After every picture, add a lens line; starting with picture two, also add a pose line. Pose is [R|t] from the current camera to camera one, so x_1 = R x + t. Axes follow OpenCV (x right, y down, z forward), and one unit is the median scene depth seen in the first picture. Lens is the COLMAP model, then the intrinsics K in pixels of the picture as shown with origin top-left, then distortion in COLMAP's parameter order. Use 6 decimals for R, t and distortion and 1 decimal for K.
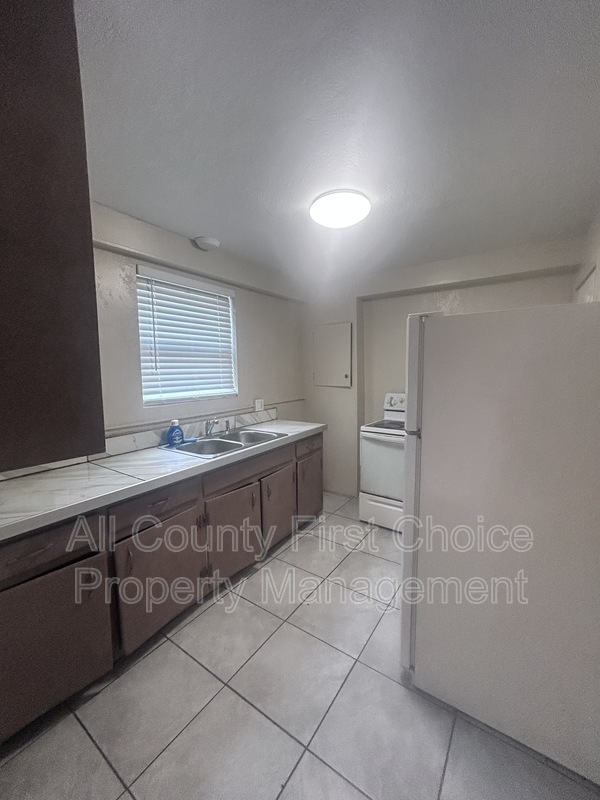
lens RADIAL K [[324.7, 0, 300.0], [0, 324.7, 400.0], [0, 0, 1]] dist [0.000133, 0.000139]
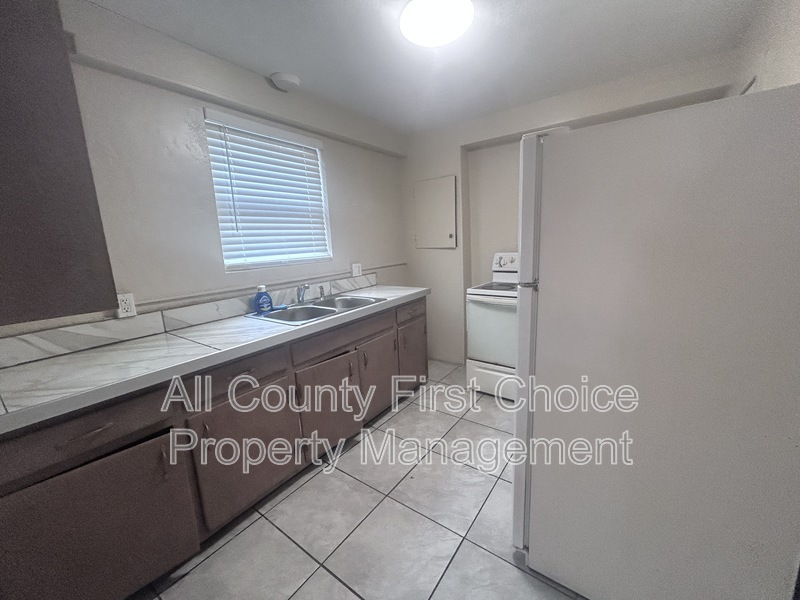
lens RADIAL K [[324.7, 0, 396.7], [0, 324.7, 299.0], [0, 0, 1]] dist [0.000133, 0.000139]
pose [[0.998939, -0.029062, -0.035733, 0.024898], [0.031965, 0.995990, 0.083556, 0.033046], [0.033161, -0.084610, 0.995862, 0.094626]]
